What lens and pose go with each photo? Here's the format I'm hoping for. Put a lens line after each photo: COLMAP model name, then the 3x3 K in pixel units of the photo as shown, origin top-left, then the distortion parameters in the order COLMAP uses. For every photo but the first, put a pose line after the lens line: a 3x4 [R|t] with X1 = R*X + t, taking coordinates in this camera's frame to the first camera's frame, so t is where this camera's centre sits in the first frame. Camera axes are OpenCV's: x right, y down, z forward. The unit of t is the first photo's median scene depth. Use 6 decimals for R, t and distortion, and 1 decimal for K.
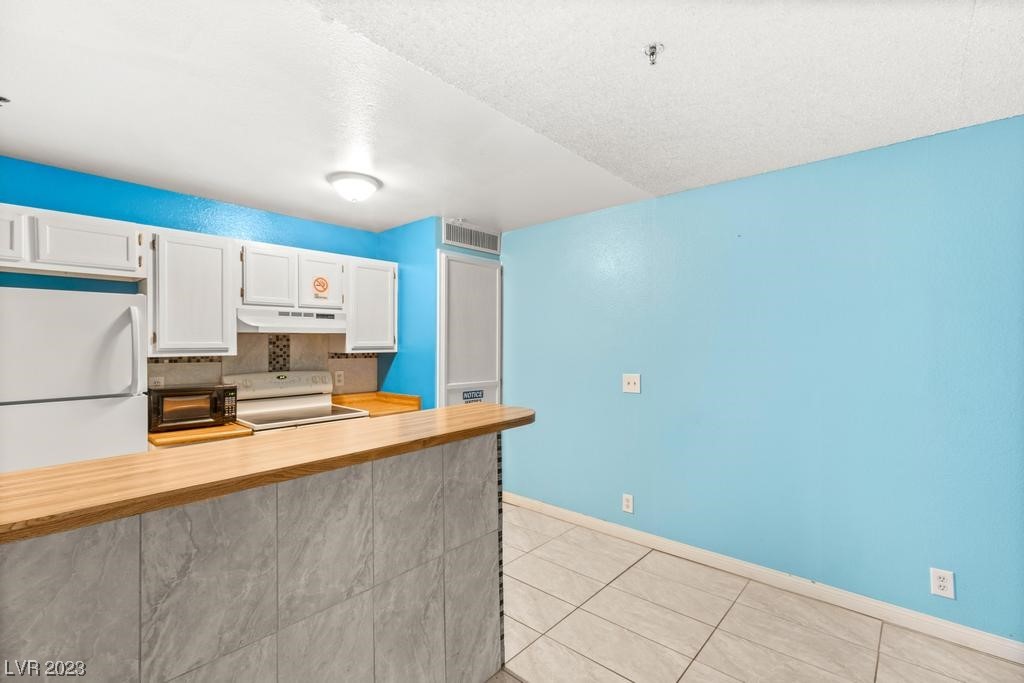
lens RADIAL K [[451.6, 0, 512.9], [0, 451.6, 346.3], [0, 0, 1]] dist [0.002857, 0.000638]
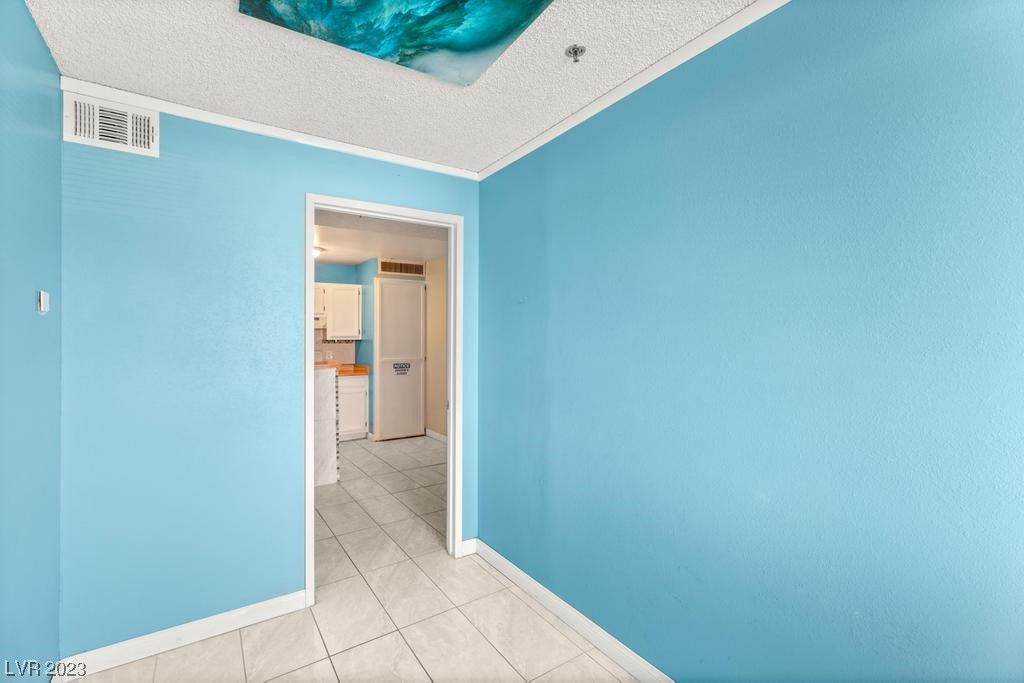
lens RADIAL K [[453.3, 0, 512.0], [0, 453.3, 341.5], [0, 0, 1]] dist [0.001062, 0.000454]
pose [[0.971683, 0.002408, -0.236274, 0.748062], [-0.001014, 0.999981, 0.006021, 0.010938], [0.236285, -0.005611, 0.971668, -0.529443]]
